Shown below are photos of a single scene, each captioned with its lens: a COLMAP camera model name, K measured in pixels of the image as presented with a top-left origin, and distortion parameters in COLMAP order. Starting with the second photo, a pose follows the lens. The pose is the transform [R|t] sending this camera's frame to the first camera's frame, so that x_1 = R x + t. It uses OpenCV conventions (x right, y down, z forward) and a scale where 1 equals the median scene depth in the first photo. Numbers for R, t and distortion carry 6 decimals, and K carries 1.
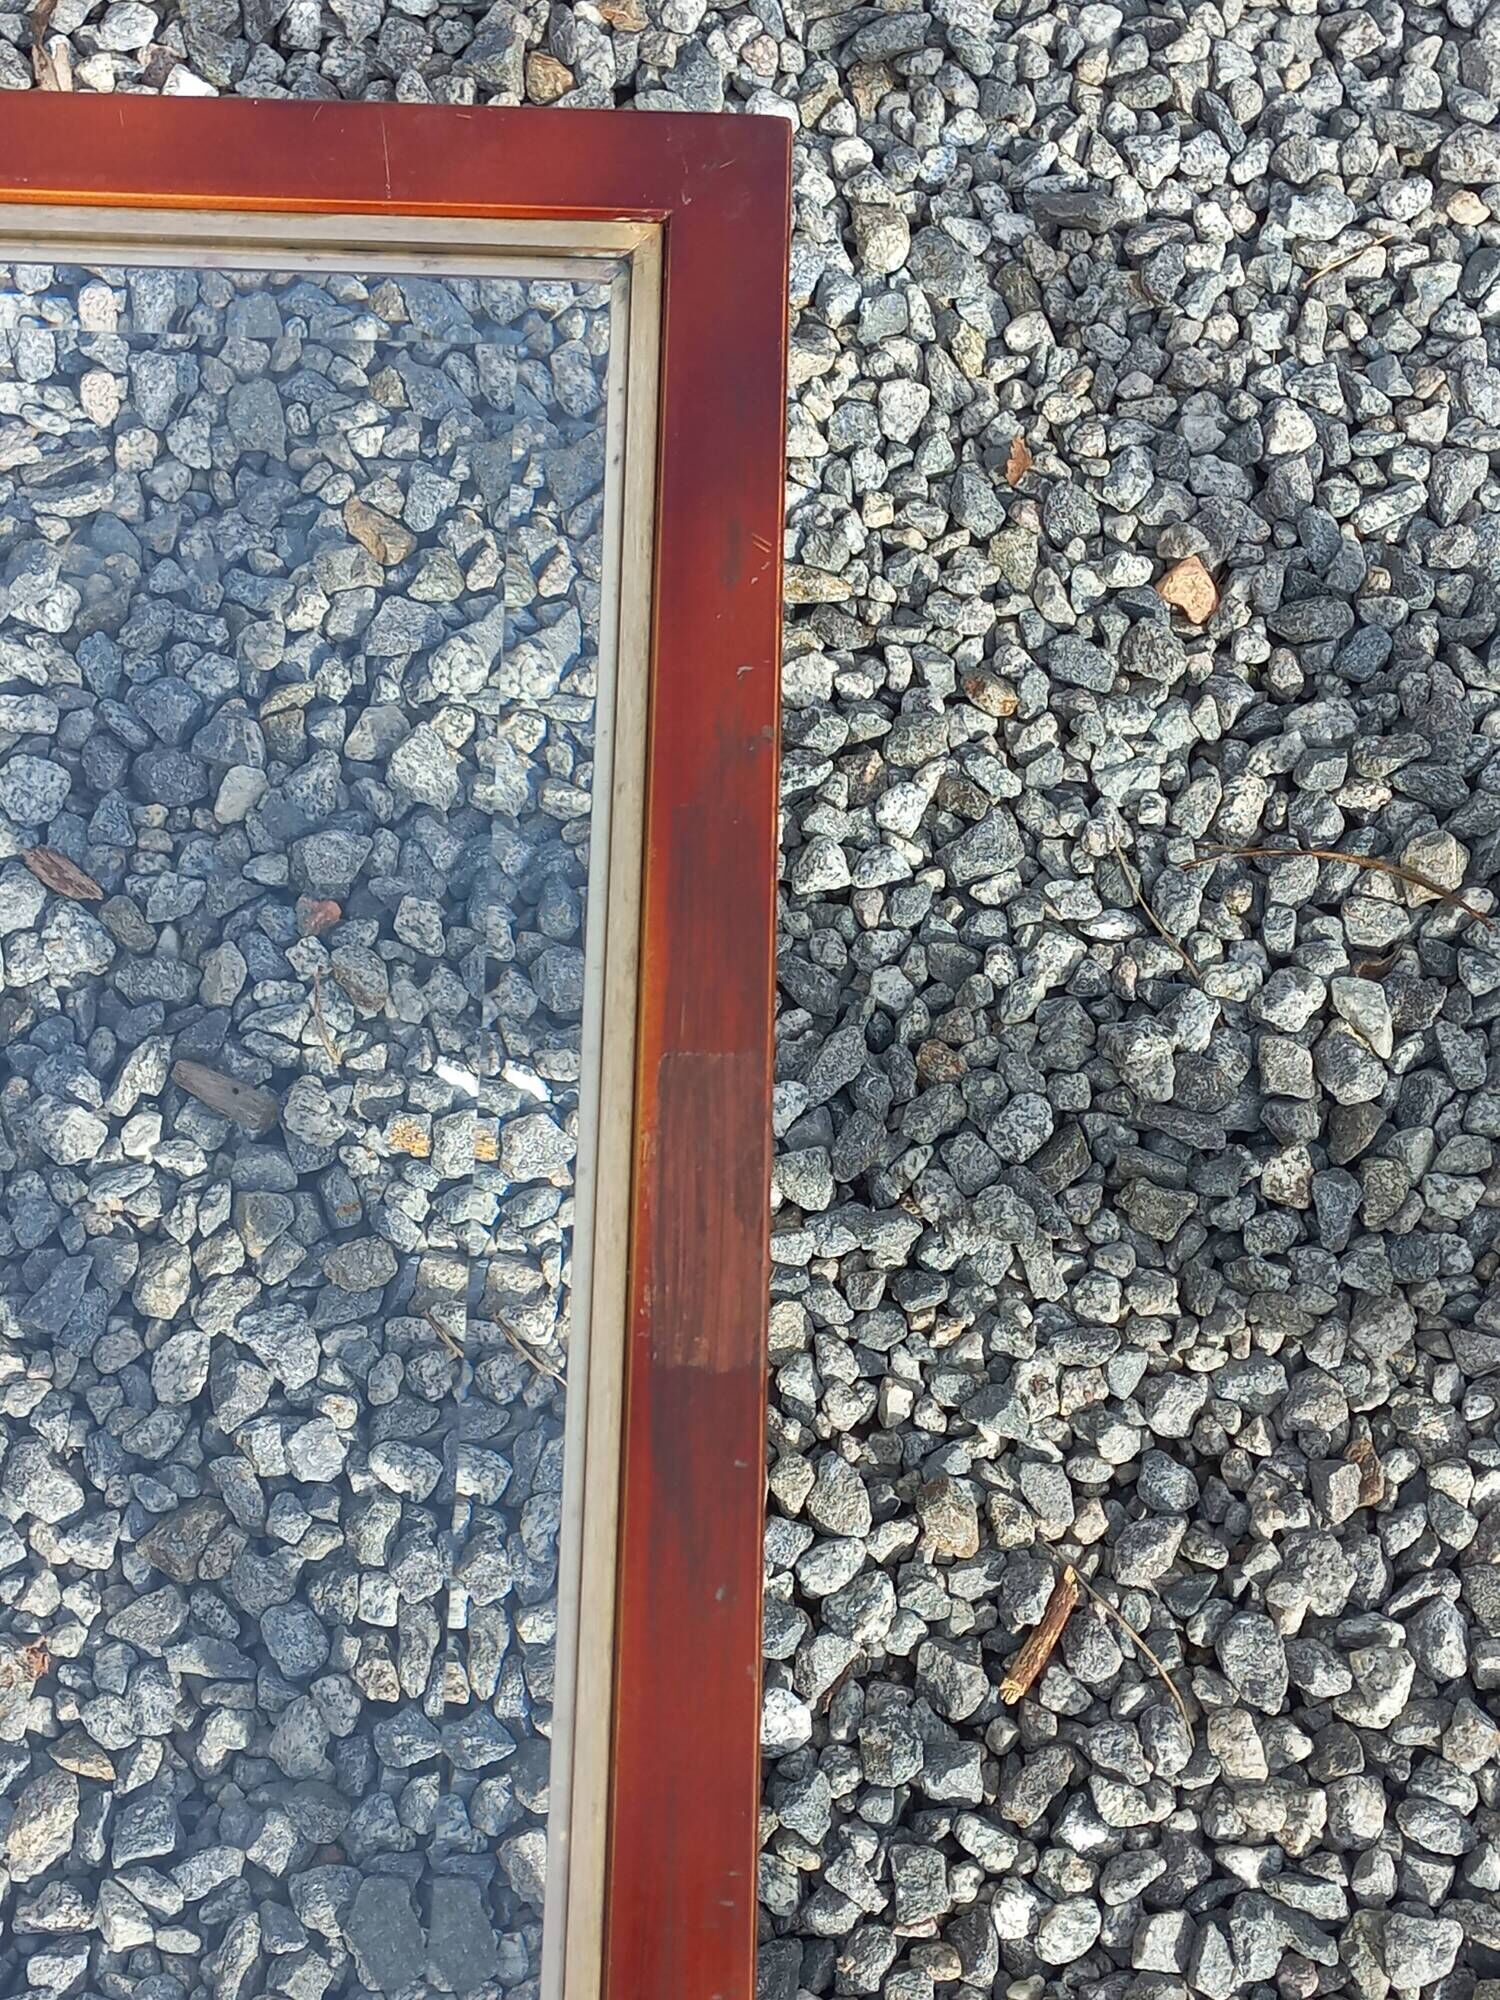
lens RADIAL K [[2848.1, 0, 767.2], [0, 2848.1, 1007.2], [0, 0, 1]] dist [0.079646, 0.000000]
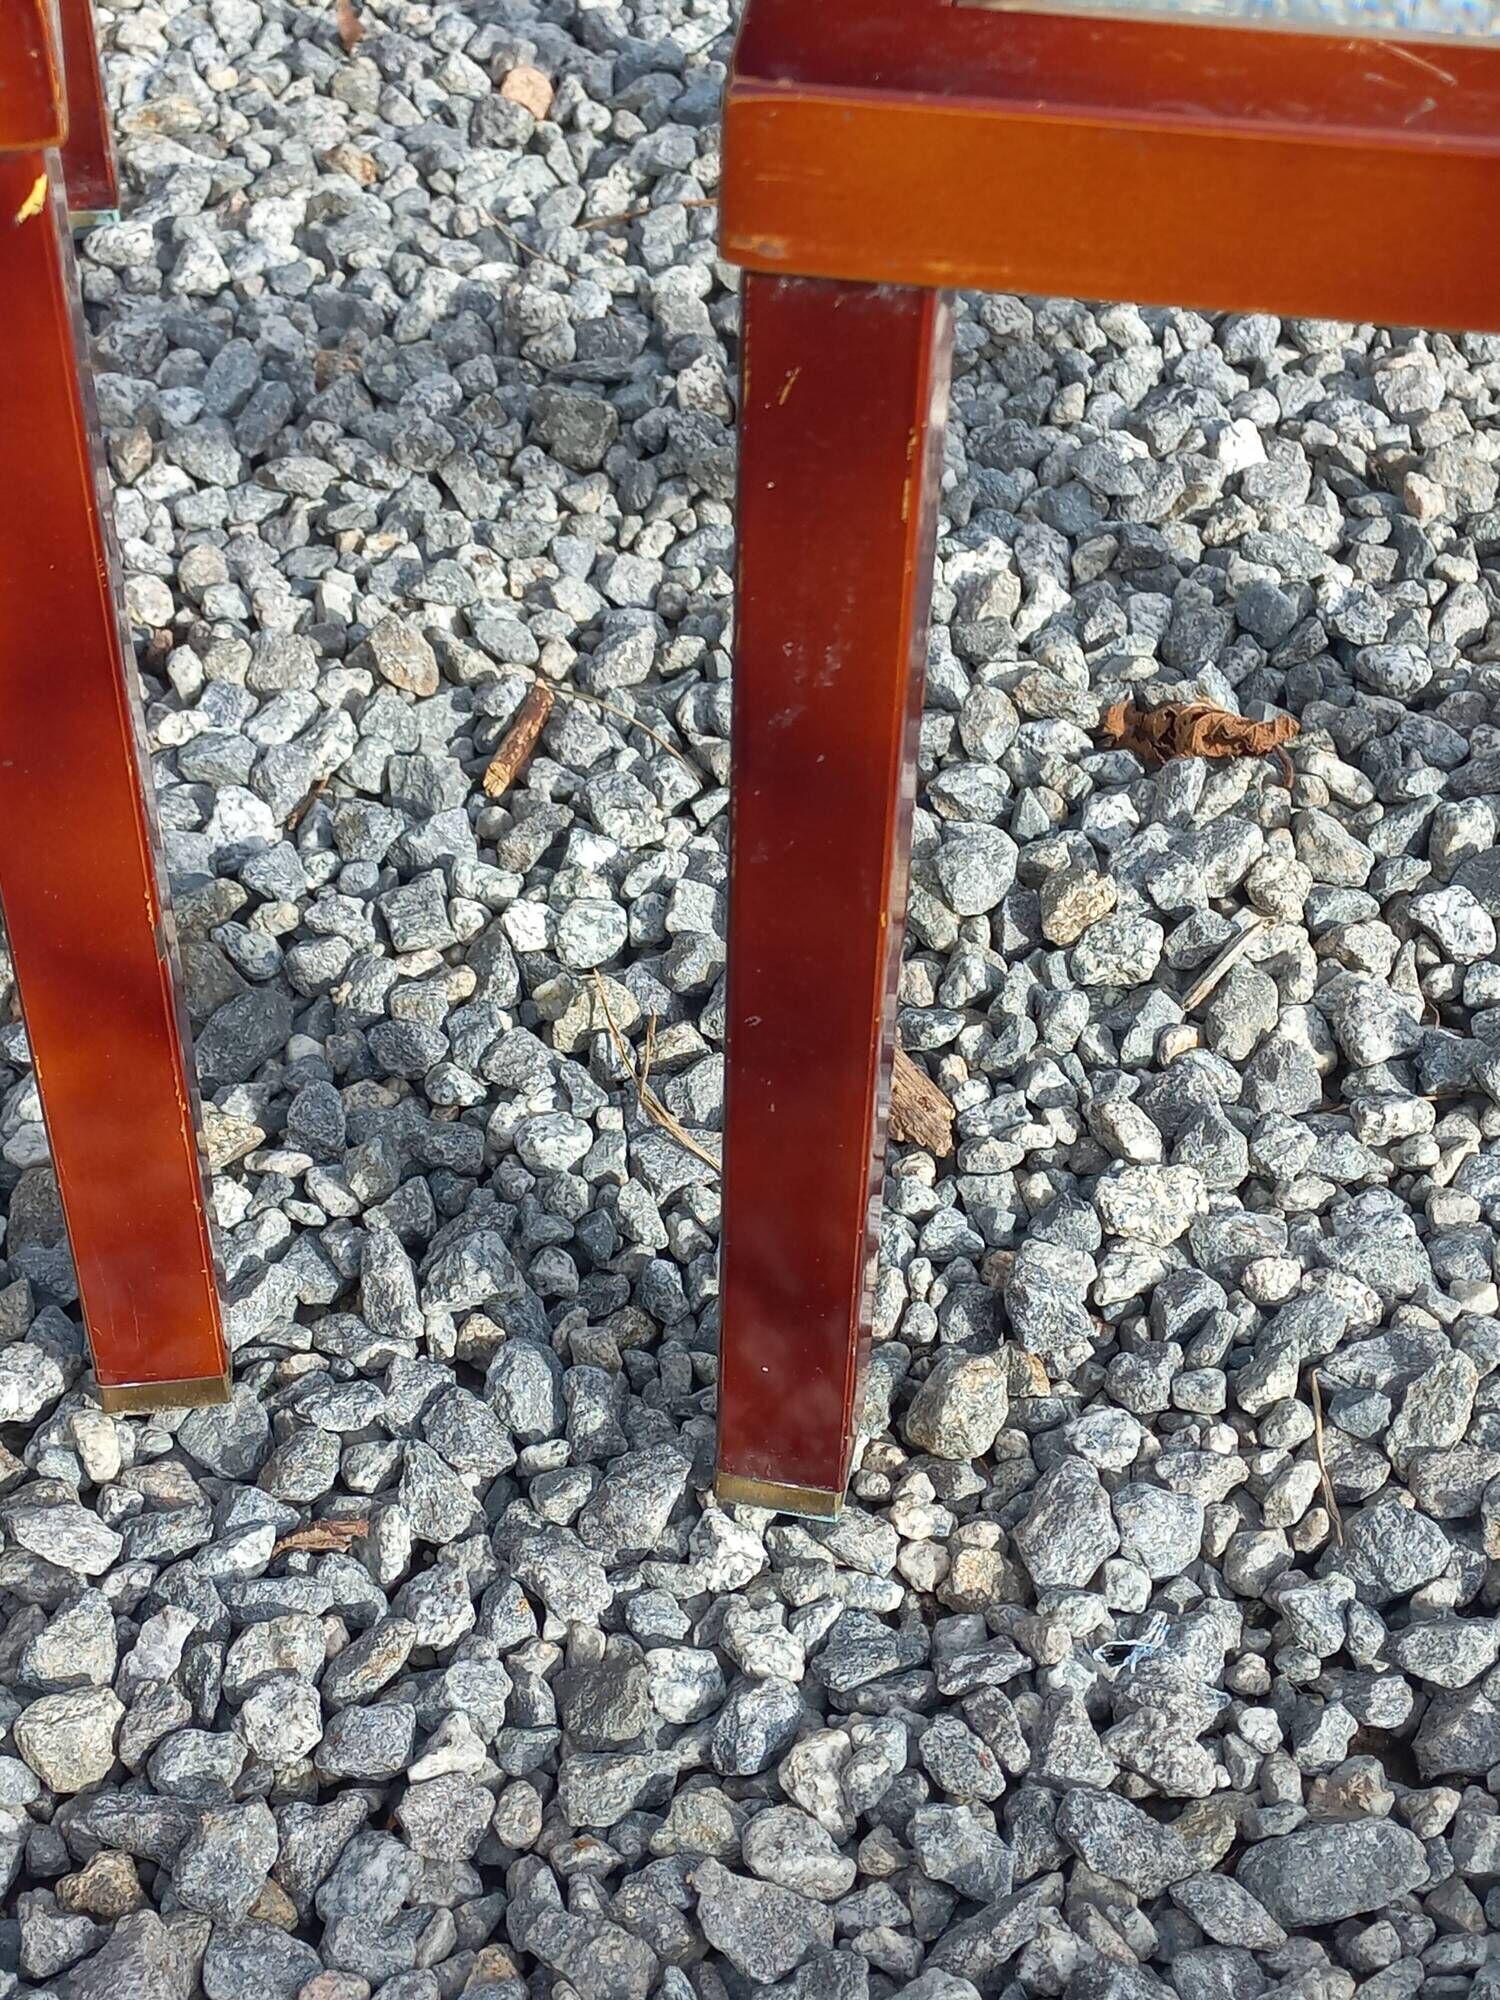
lens RADIAL K [[2848.1, 0, 766.1], [0, 2848.1, 1021.8], [0, 0, 1]] dist [0.079646, 0.000000]
pose [[0.974793, -0.144858, 0.169692, 0.004620], [0.204321, 0.885102, -0.418148, 0.657816], [-0.089622, 0.442280, 0.892388, 0.211808]]
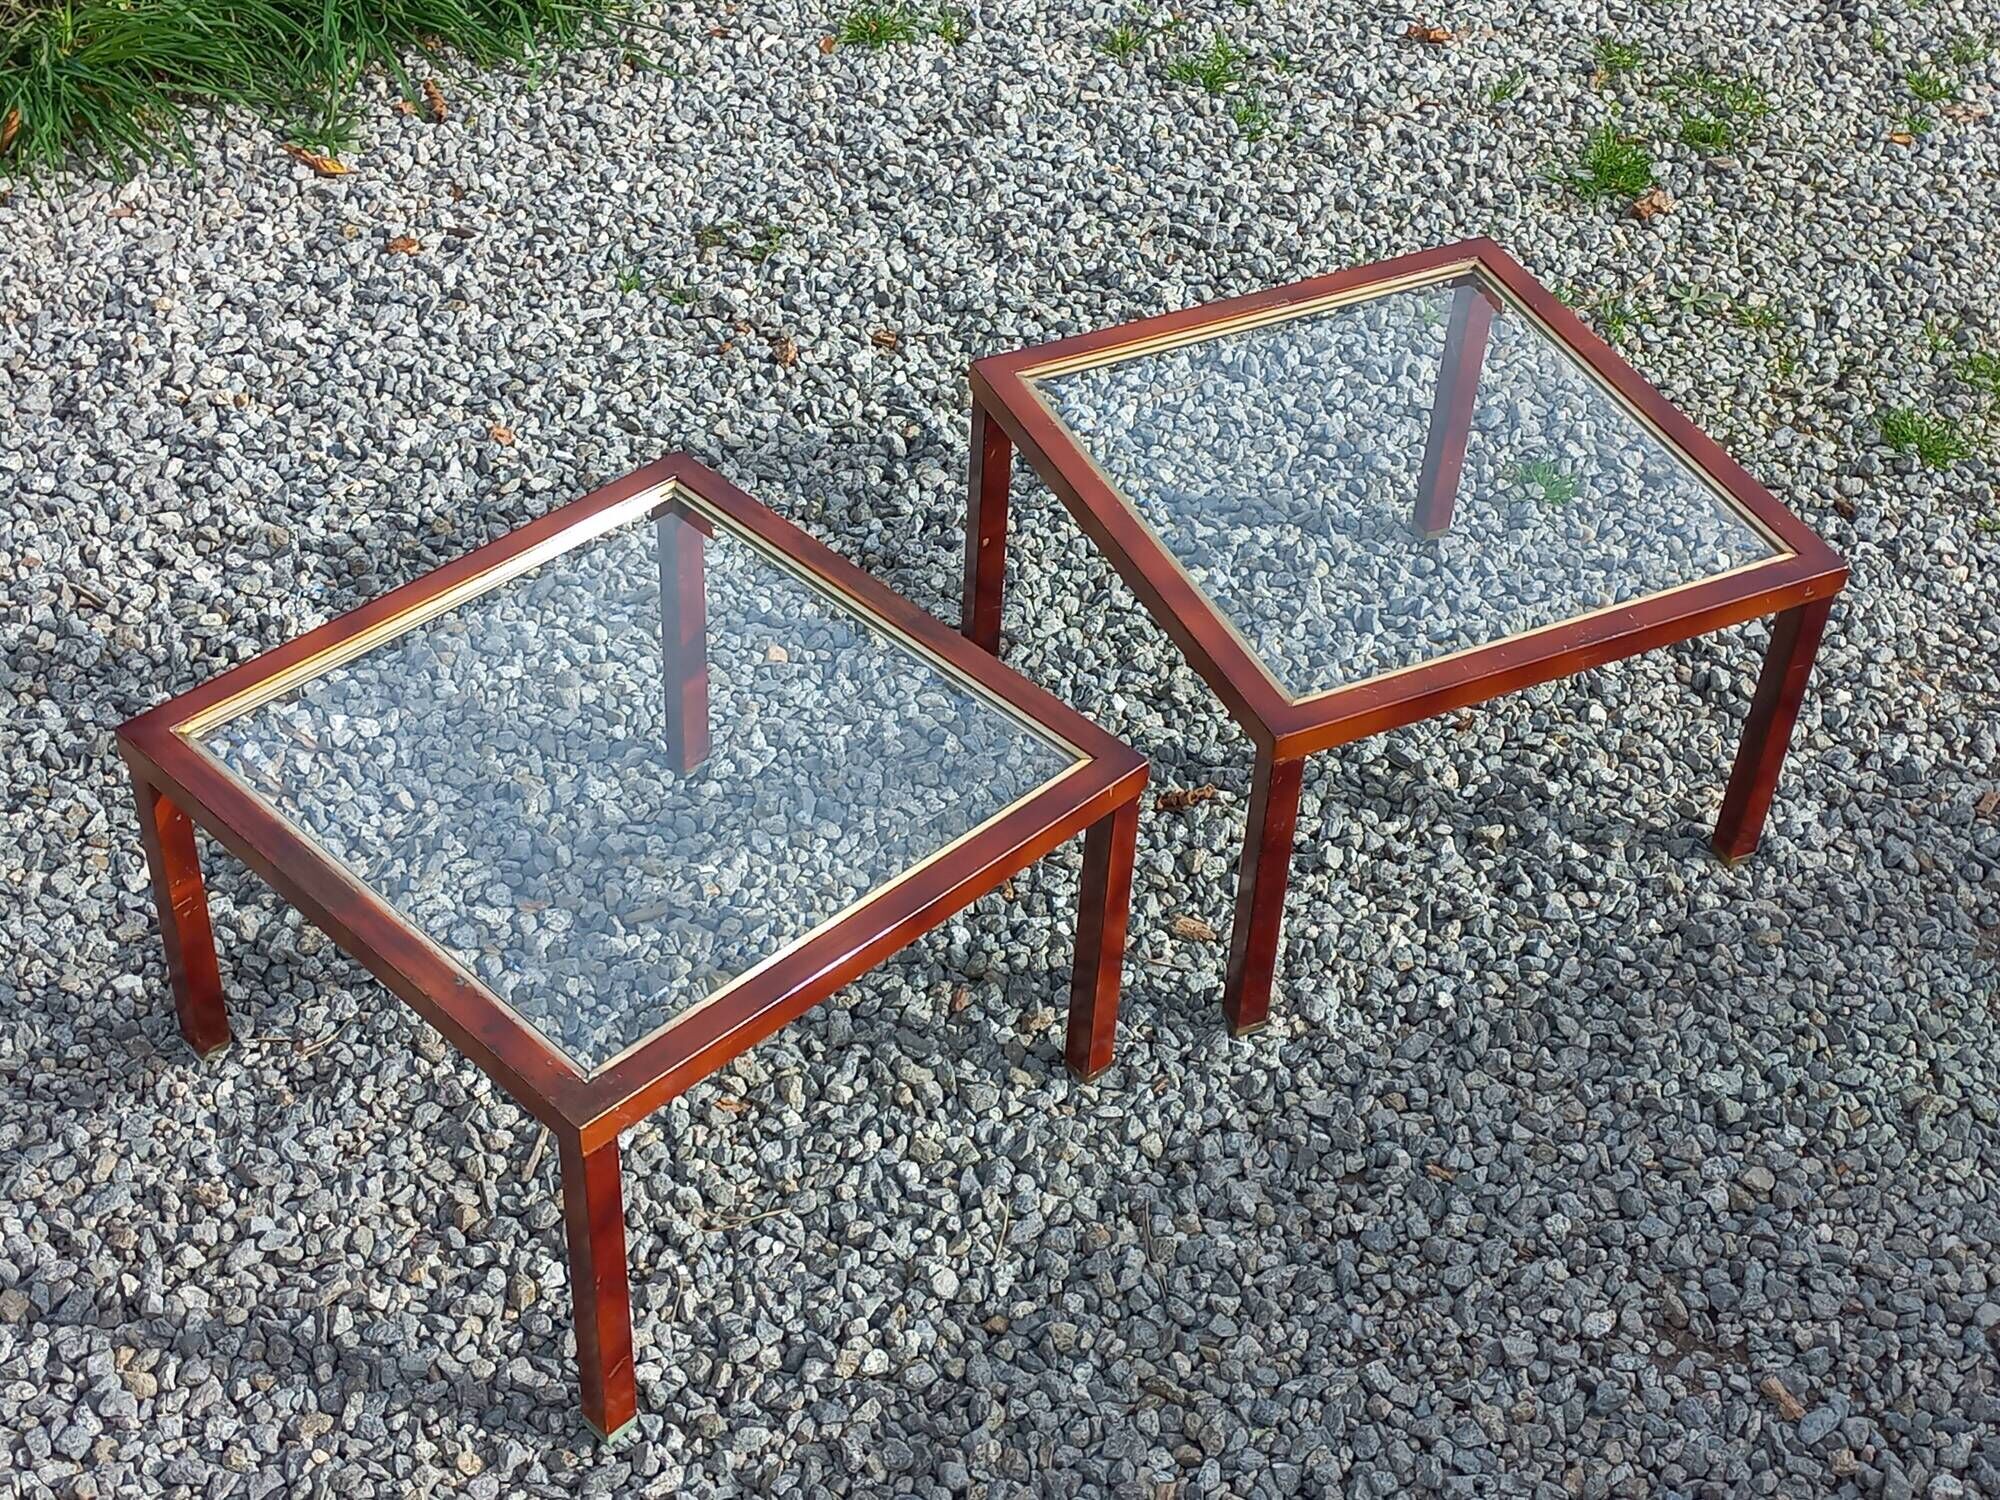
lens RADIAL K [[2848.1, 0, 998.7], [0, 2848.1, 755.0], [0, 0, 1]] dist [0.079646, 0.000000]
pose [[0.691382, -0.460417, 0.556783, -1.339862], [0.674017, 0.688551, -0.267577, 0.836757], [-0.260176, 0.560279, 0.786381, -1.208622]]
